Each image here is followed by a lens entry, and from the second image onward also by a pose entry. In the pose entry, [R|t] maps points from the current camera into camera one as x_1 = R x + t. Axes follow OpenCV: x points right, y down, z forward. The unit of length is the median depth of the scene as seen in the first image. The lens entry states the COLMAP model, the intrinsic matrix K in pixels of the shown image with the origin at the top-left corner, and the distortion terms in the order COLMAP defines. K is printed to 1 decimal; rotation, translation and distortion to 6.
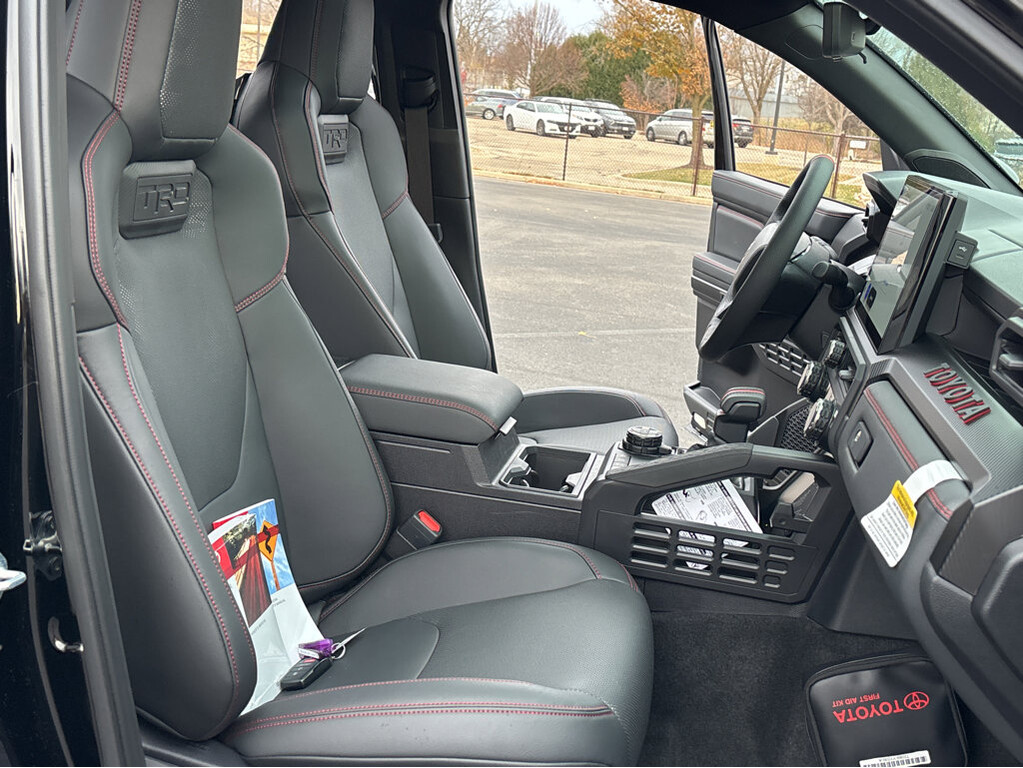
lens RADIAL K [[1143.6, 0, 505.3], [0, 1143.6, 385.2], [0, 0, 1]] dist [0.163944, -0.451197]
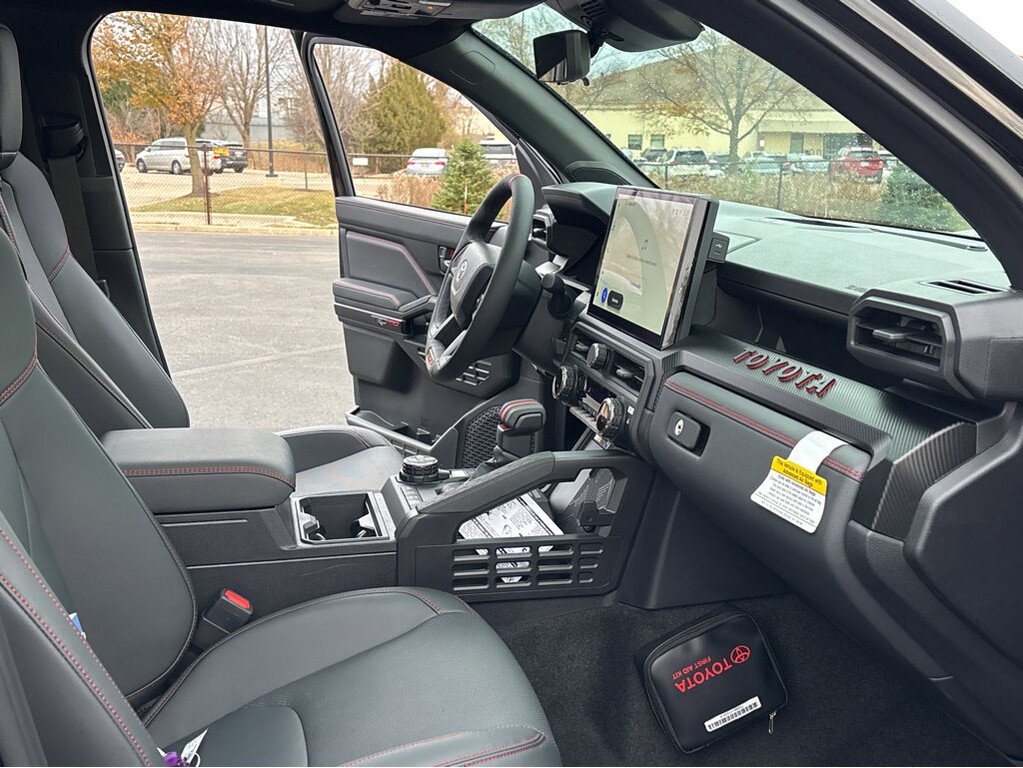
lens RADIAL K [[1143.0, 0, 515.8], [0, 1143.0, 382.5], [0, 0, 1]] dist [0.182173, -0.532089]
pose [[0.907606, -0.155827, 0.389834, -0.200867], [0.164353, 0.986333, 0.011619, -0.026926], [-0.386316, 0.053525, 0.920812, 0.050135]]
